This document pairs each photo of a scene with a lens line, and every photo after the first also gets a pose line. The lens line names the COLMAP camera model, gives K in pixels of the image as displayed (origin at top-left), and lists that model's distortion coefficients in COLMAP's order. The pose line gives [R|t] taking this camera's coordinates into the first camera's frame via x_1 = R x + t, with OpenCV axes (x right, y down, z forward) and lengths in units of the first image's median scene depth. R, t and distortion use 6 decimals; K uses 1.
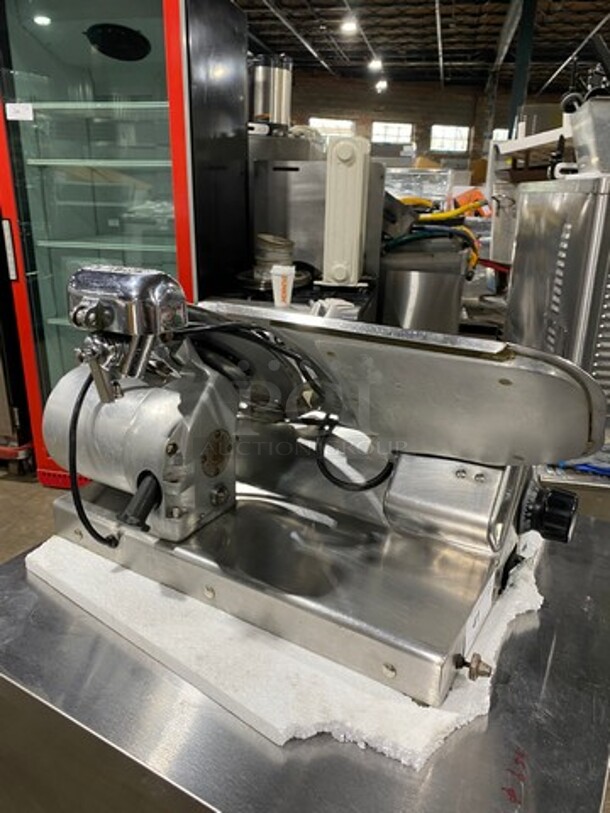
lens RADIAL K [[611.6, 0, 310.1], [0, 611.6, 406.0], [0, 0, 1]] dist [-0.005097, -0.002065]
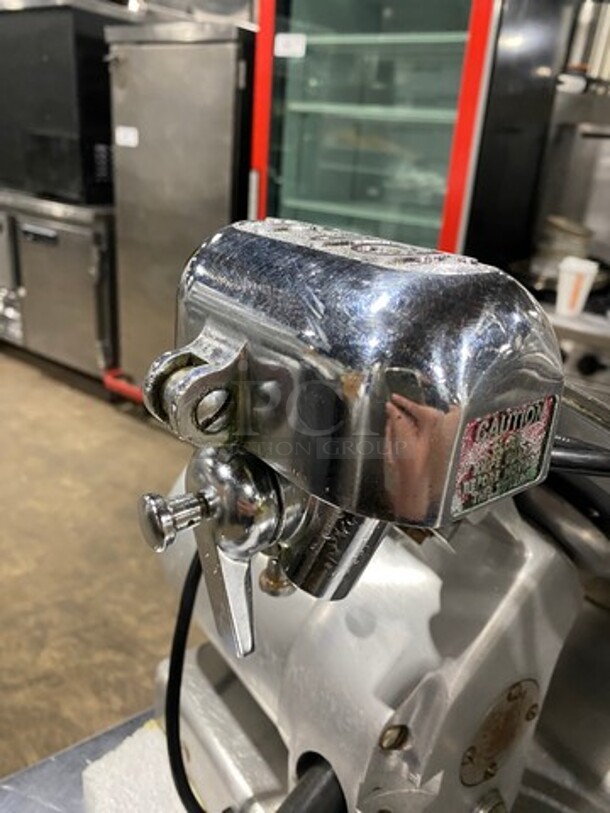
lens RADIAL K [[619.5, 0, 307.4], [0, 619.5, 387.0], [0, 0, 1]] dist [-0.009577, -0.002364]
pose [[0.917590, 0.187494, -0.350535, -0.176111], [-0.187381, 0.981679, 0.034575, -0.136249], [0.350595, 0.033958, 0.935911, 0.602382]]
